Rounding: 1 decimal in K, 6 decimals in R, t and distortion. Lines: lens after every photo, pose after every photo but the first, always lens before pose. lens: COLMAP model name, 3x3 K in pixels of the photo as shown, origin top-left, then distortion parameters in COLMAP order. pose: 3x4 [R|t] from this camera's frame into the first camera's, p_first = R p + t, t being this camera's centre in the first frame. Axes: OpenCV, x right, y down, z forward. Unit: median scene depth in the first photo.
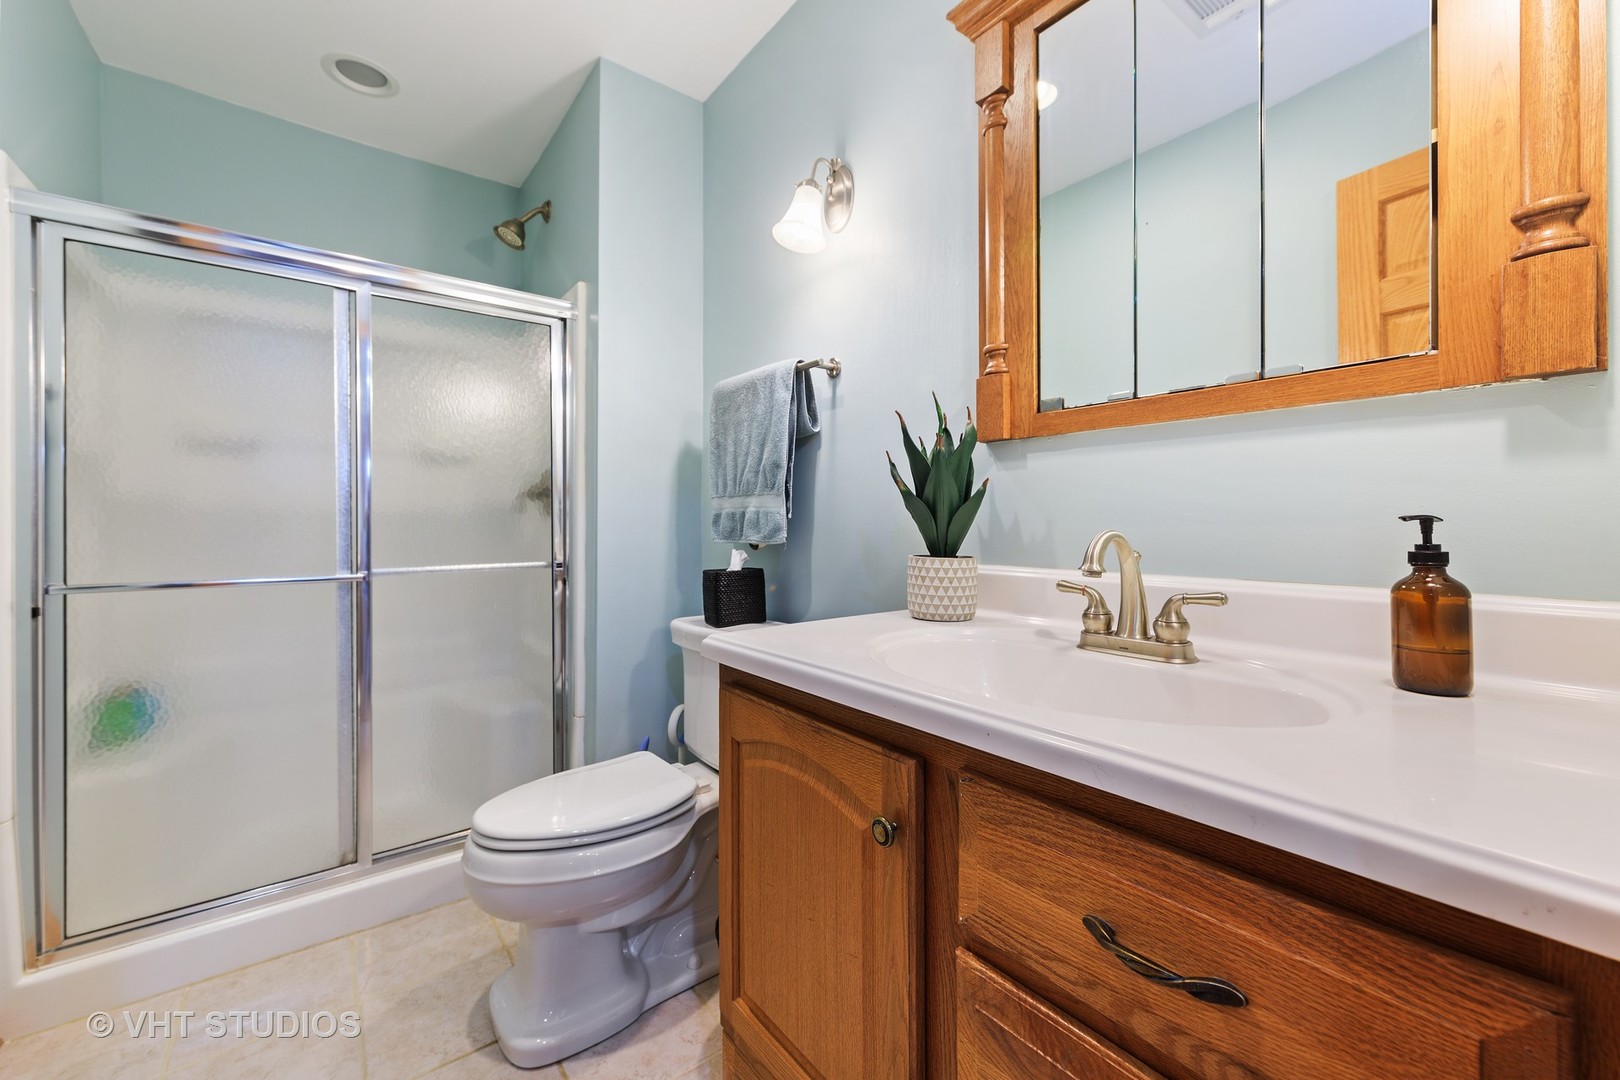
lens RADIAL K [[623.8, 0, 808.0], [0, 623.8, 529.7], [0, 0, 1]] dist [-0.000532, -0.000117]
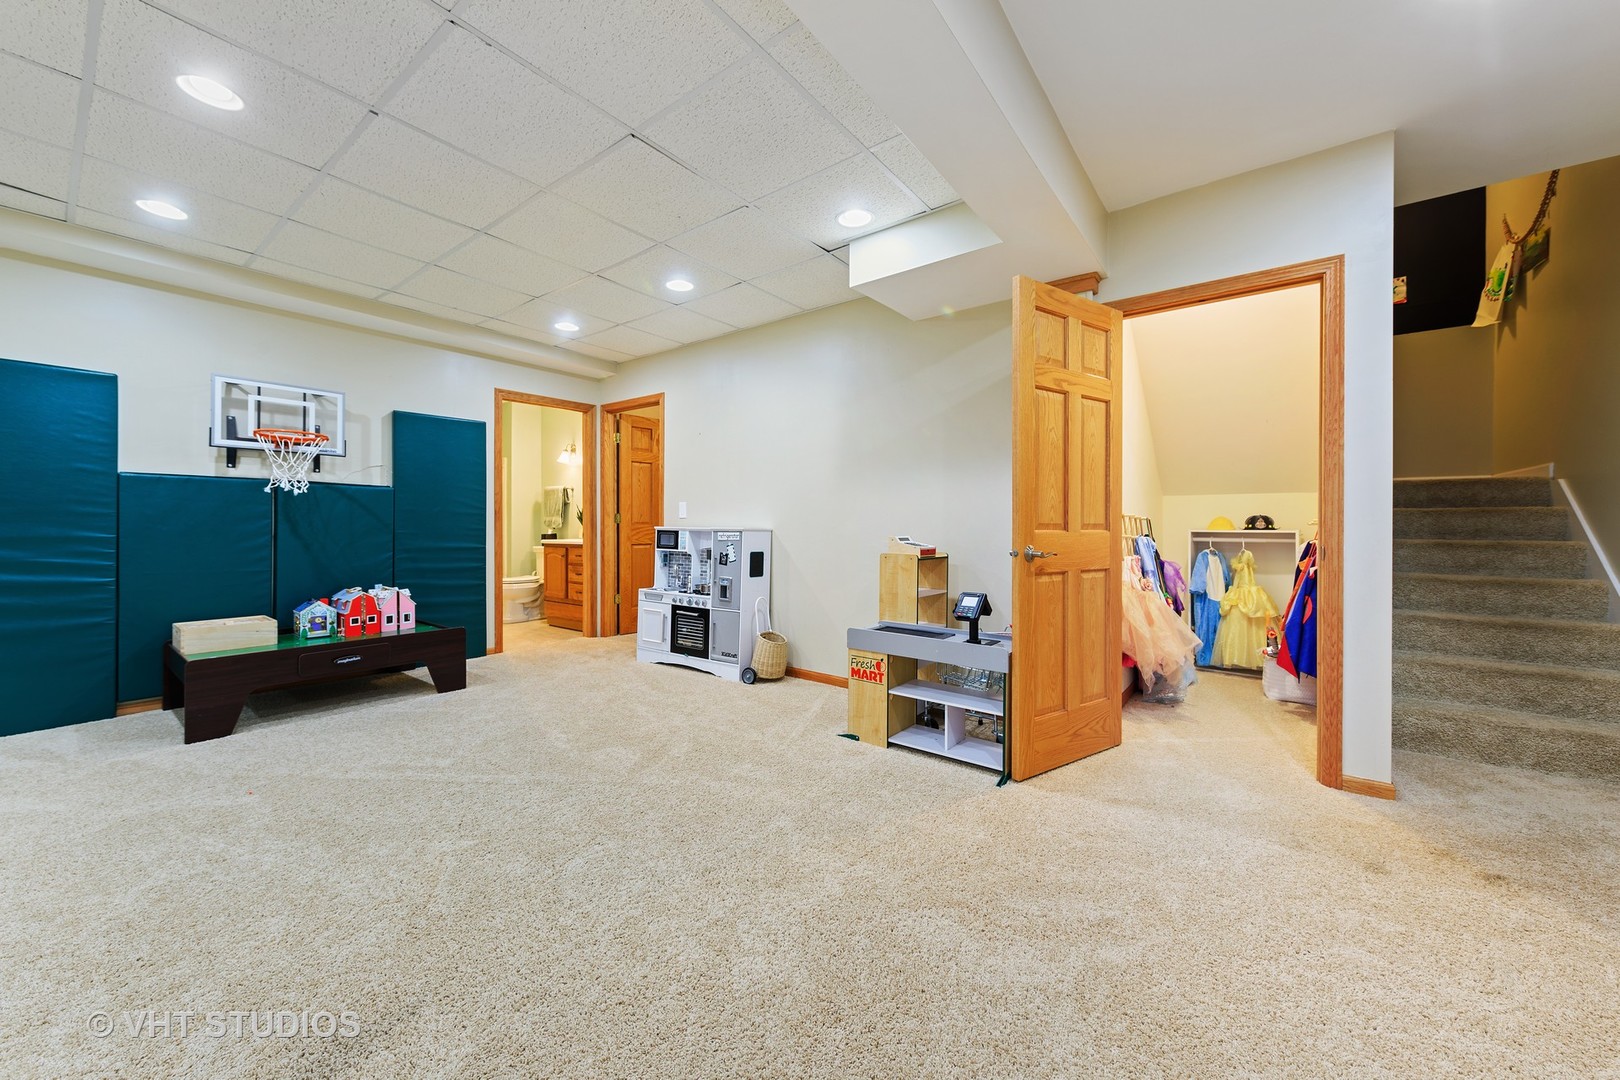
lens RADIAL K [[591.1, 0, 815.2], [0, 591.1, 535.2], [0, 0, 1]] dist [-0.004153, -0.000216]
pose [[0.964188, -0.000297, 0.265220, 0.592450], [-0.000897, 0.999990, 0.004380, 0.056816], [-0.265219, -0.004461, 0.964178, -3.539044]]
